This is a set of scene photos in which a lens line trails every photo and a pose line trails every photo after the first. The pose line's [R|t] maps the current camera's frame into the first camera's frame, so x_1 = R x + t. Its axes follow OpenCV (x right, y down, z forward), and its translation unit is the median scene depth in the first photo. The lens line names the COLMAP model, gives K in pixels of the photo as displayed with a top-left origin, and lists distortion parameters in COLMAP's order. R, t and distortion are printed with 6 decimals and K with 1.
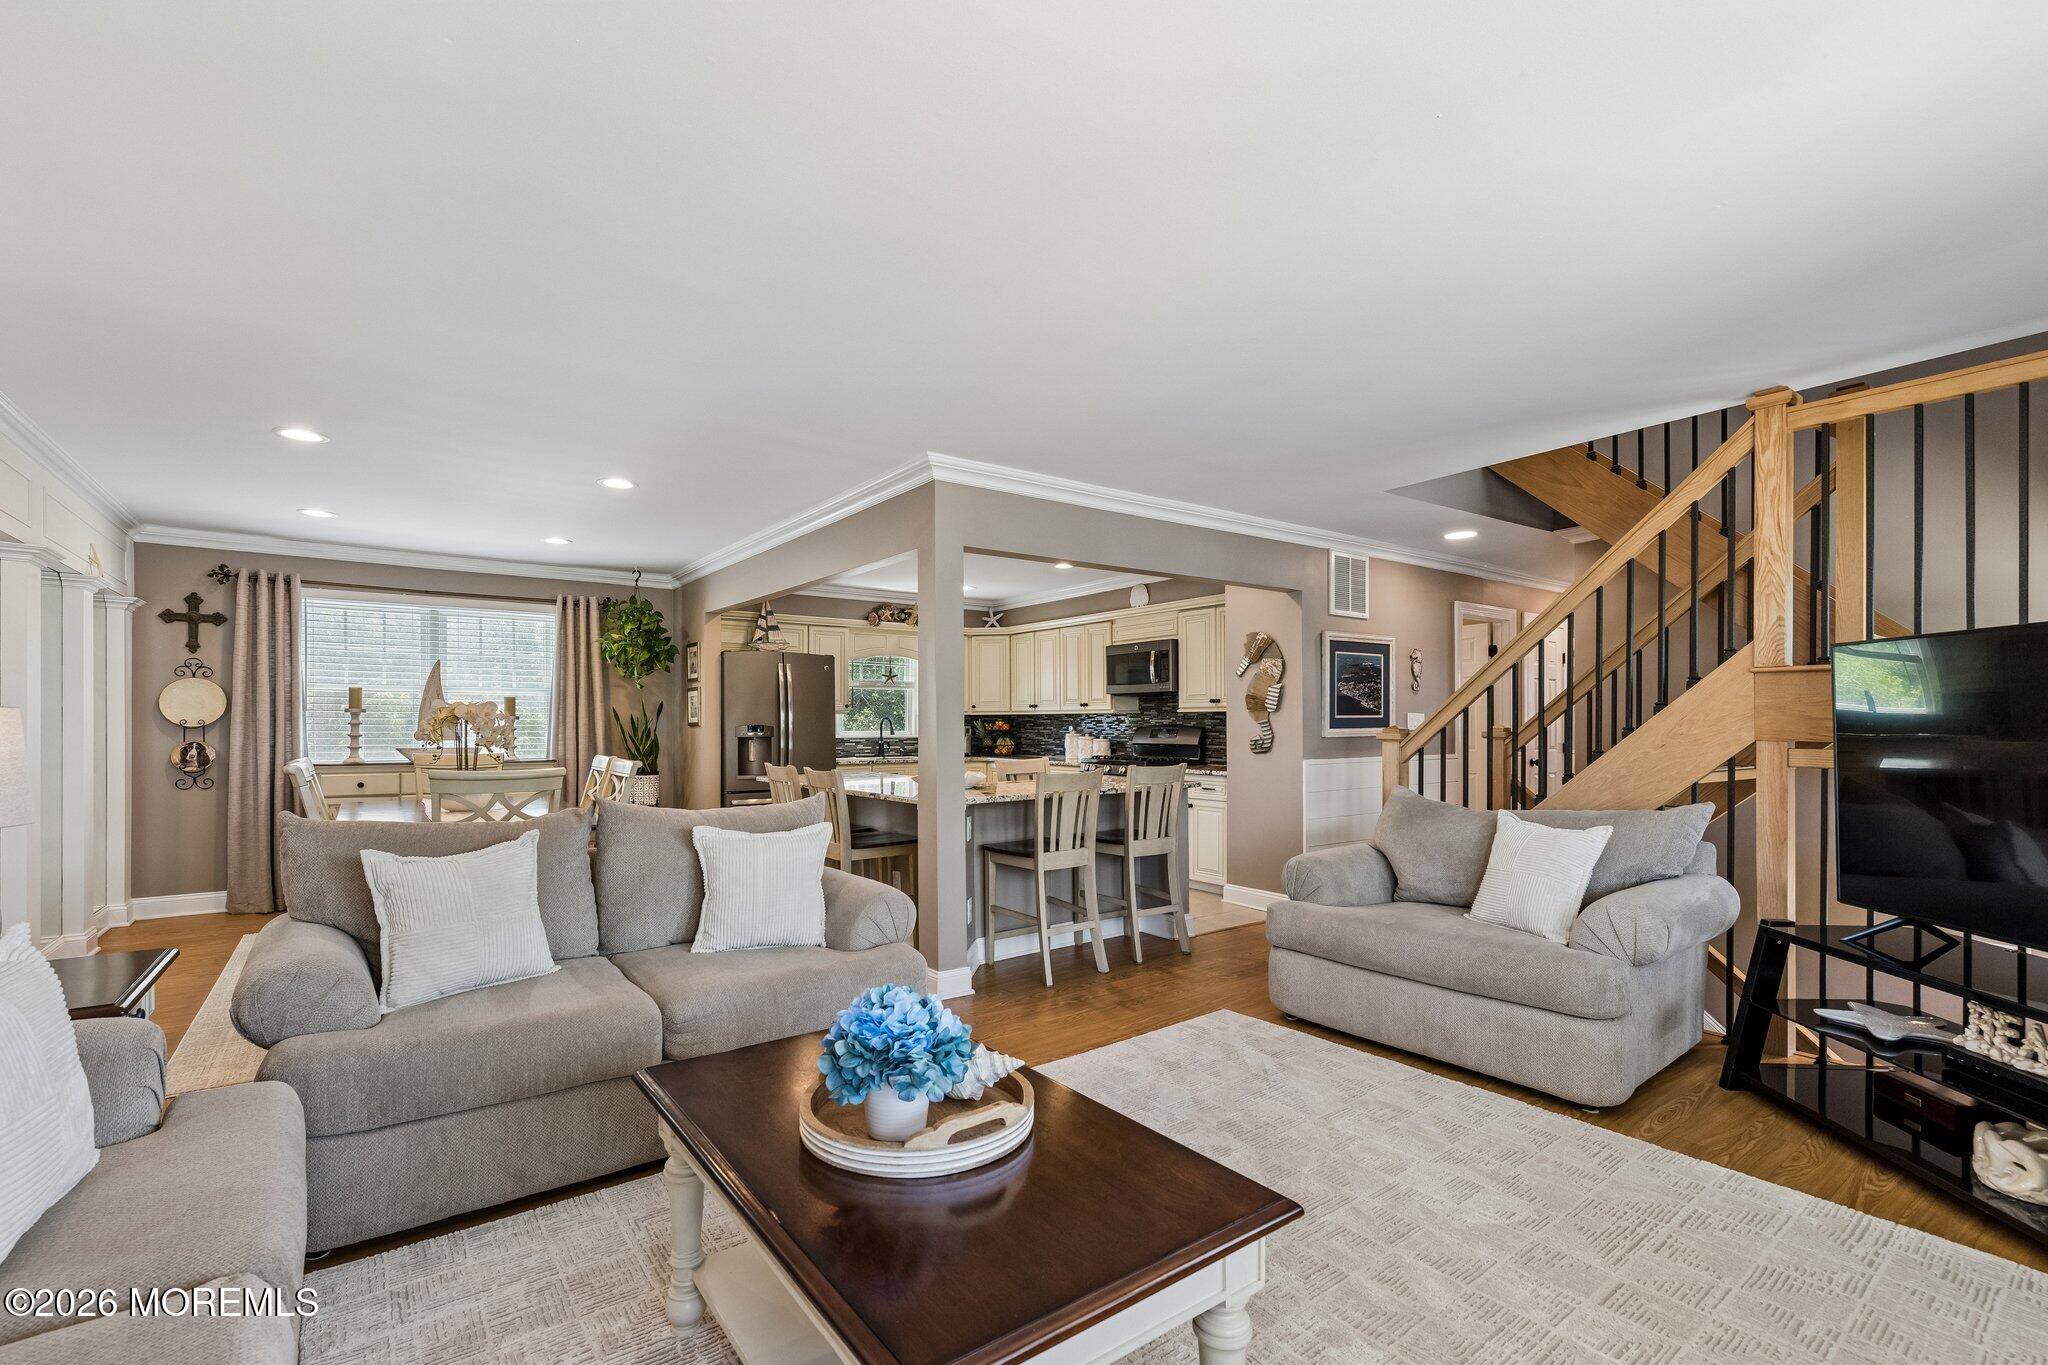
lens RADIAL K [[922.8, 0, 1038.0], [0, 922.8, 720.7], [0, 0, 1]] dist [0.009155, -0.000609]
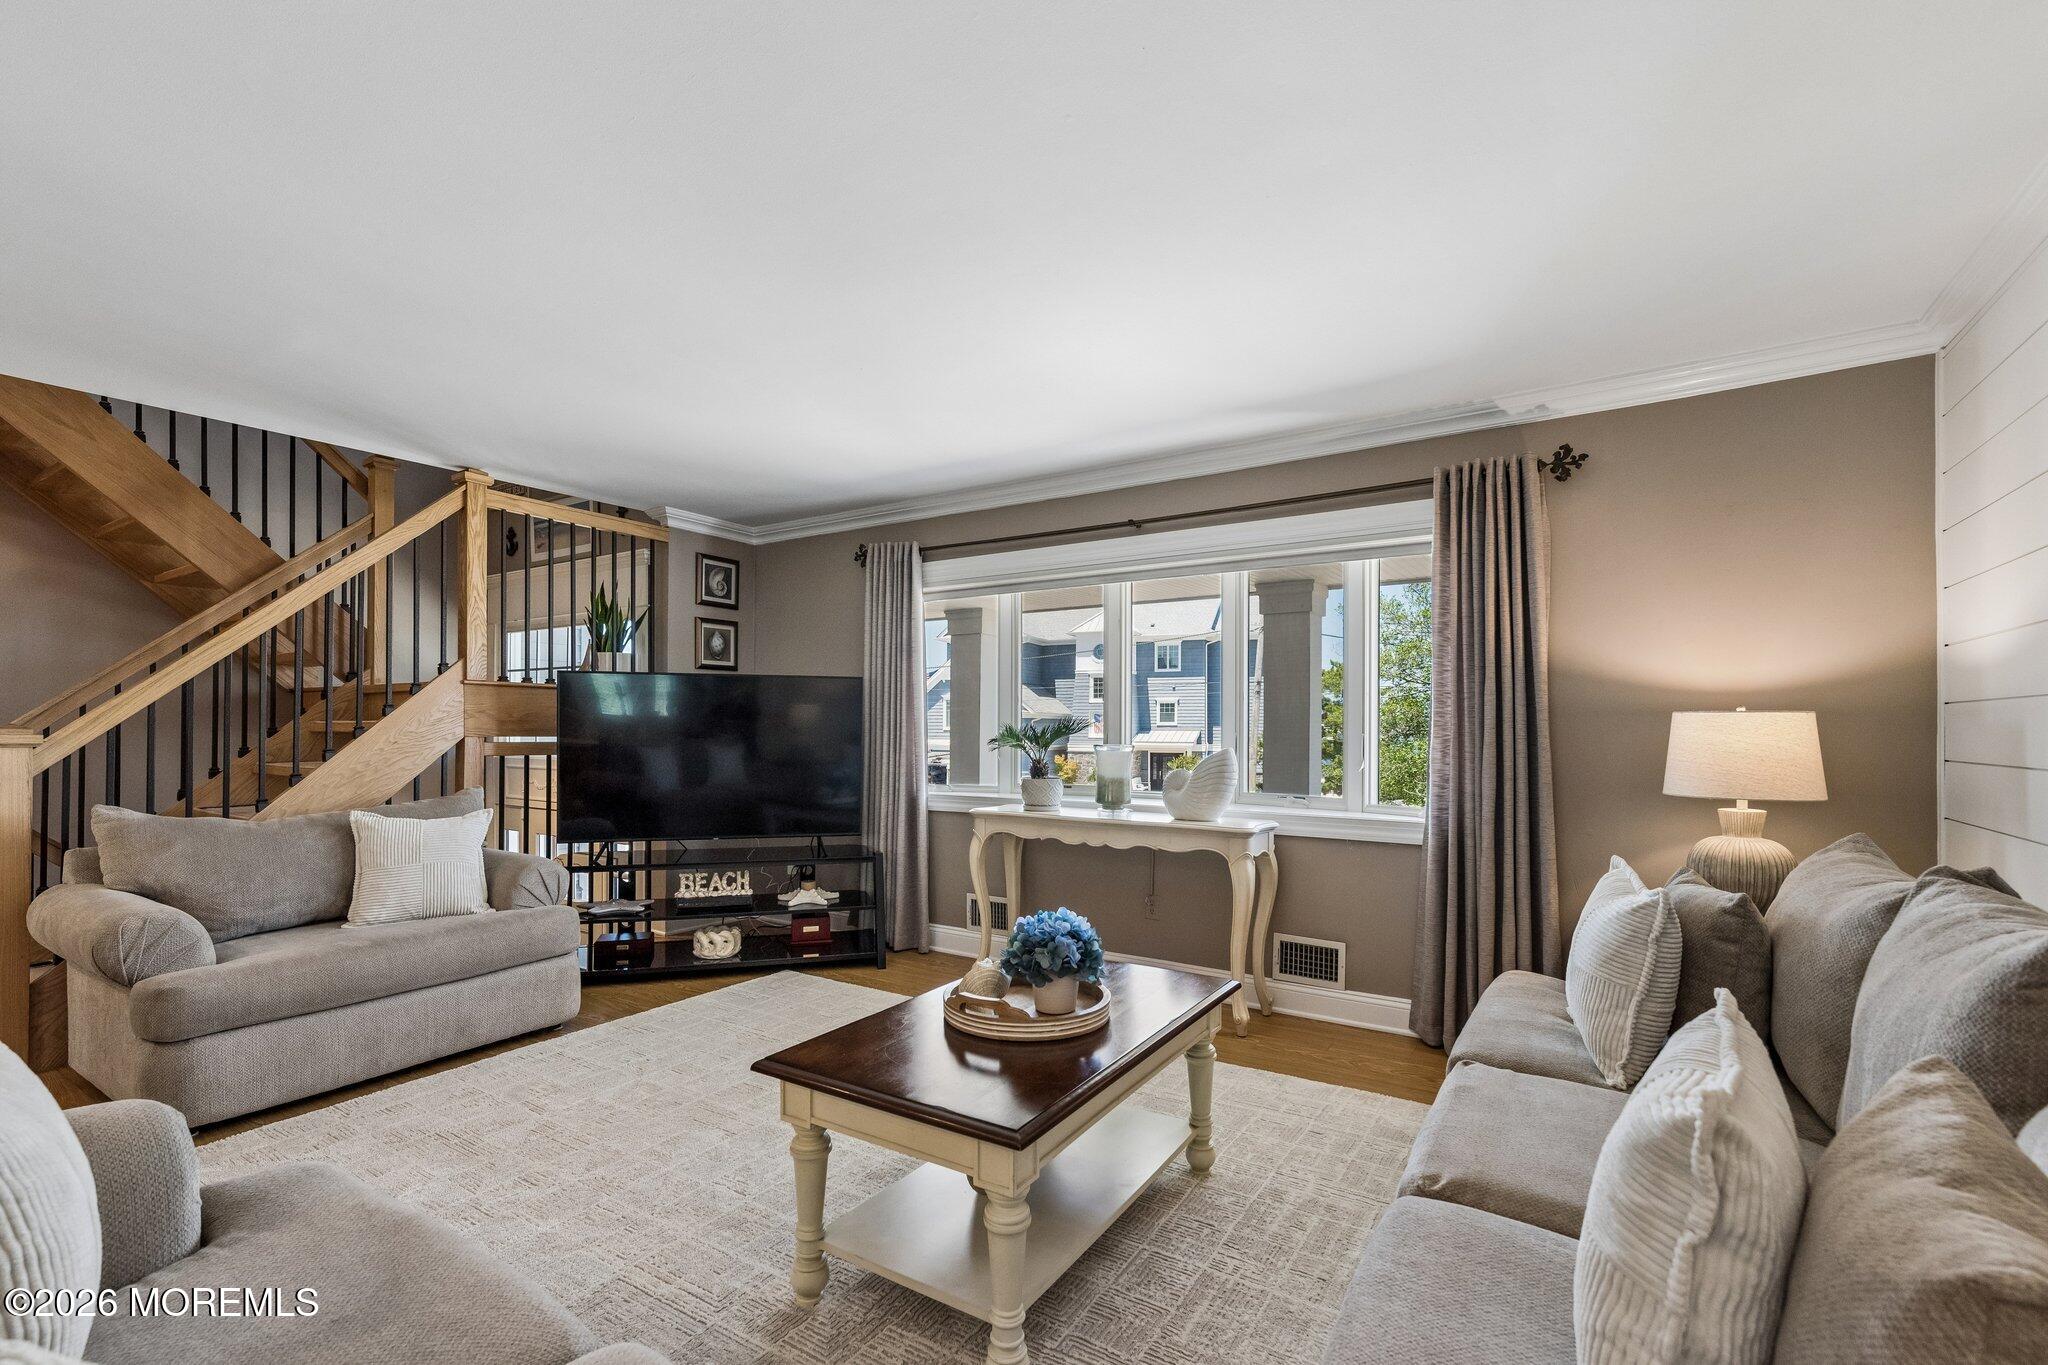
lens RADIAL K [[892.6, 0, 1024.5], [0, 892.6, 715.4], [0, 0, 1]] dist [-0.001172, -0.000130]
pose [[-0.350688, 0.010813, 0.936430, -0.284672], [-0.006141, 0.999885, -0.013845, 0.001518], [-0.936472, -0.010606, -0.350582, 0.303356]]
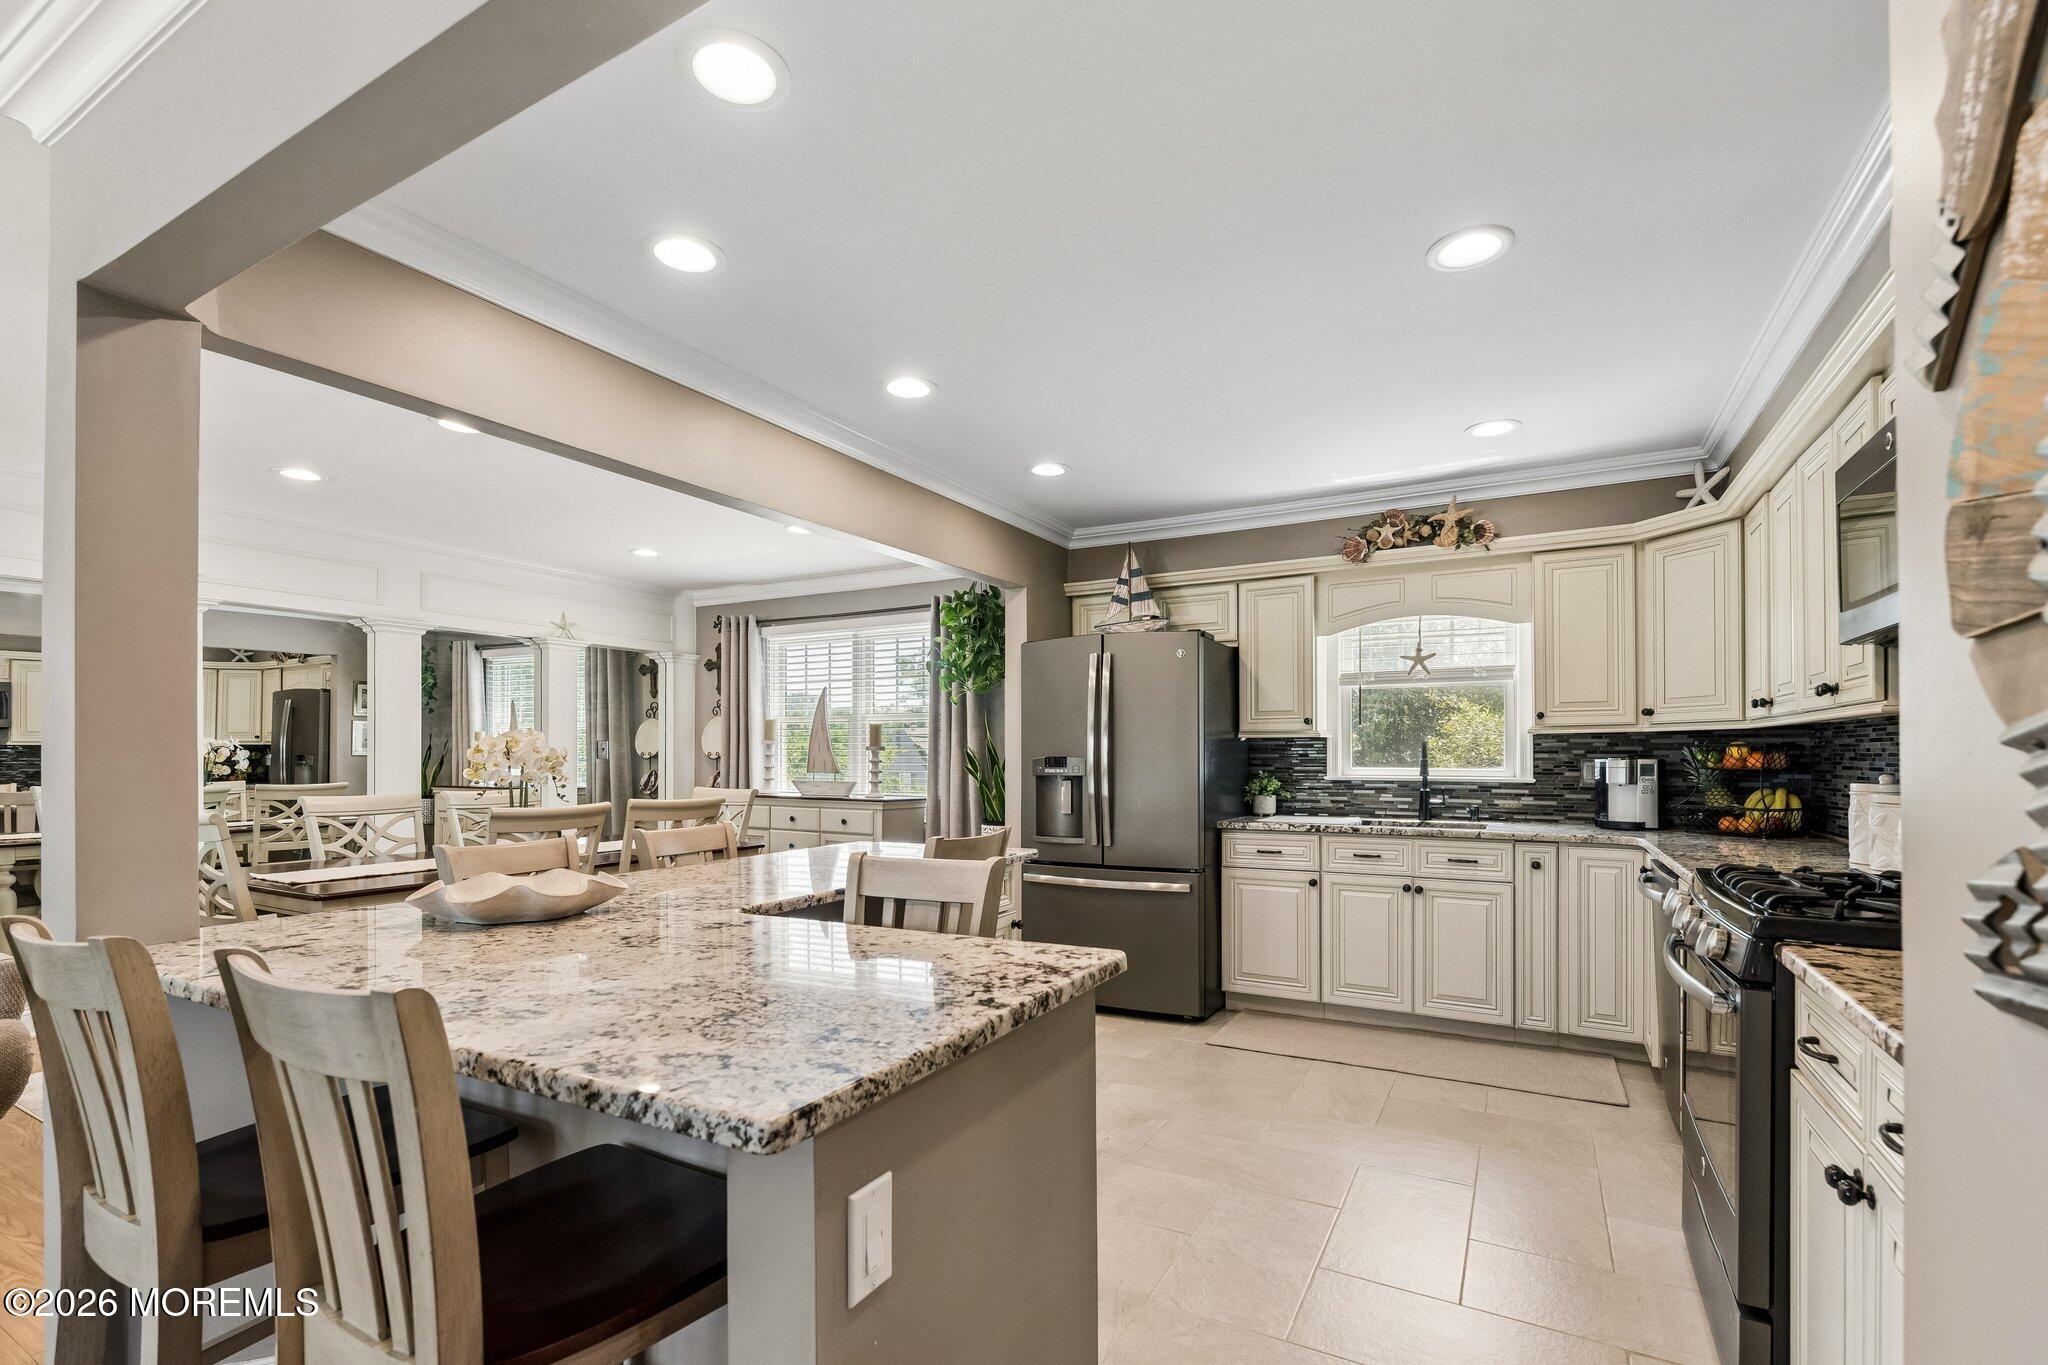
lens RADIAL K [[907.7, 0, 1028.6], [0, 907.7, 762.7], [0, 0, 1]] dist [0.001103, 0.000038]
pose [[0.405012, 0.005921, -0.914292, 0.209928], [0.005043, 0.999949, 0.008710, 0.002847], [0.914297, -0.008138, 0.404962, 0.633844]]
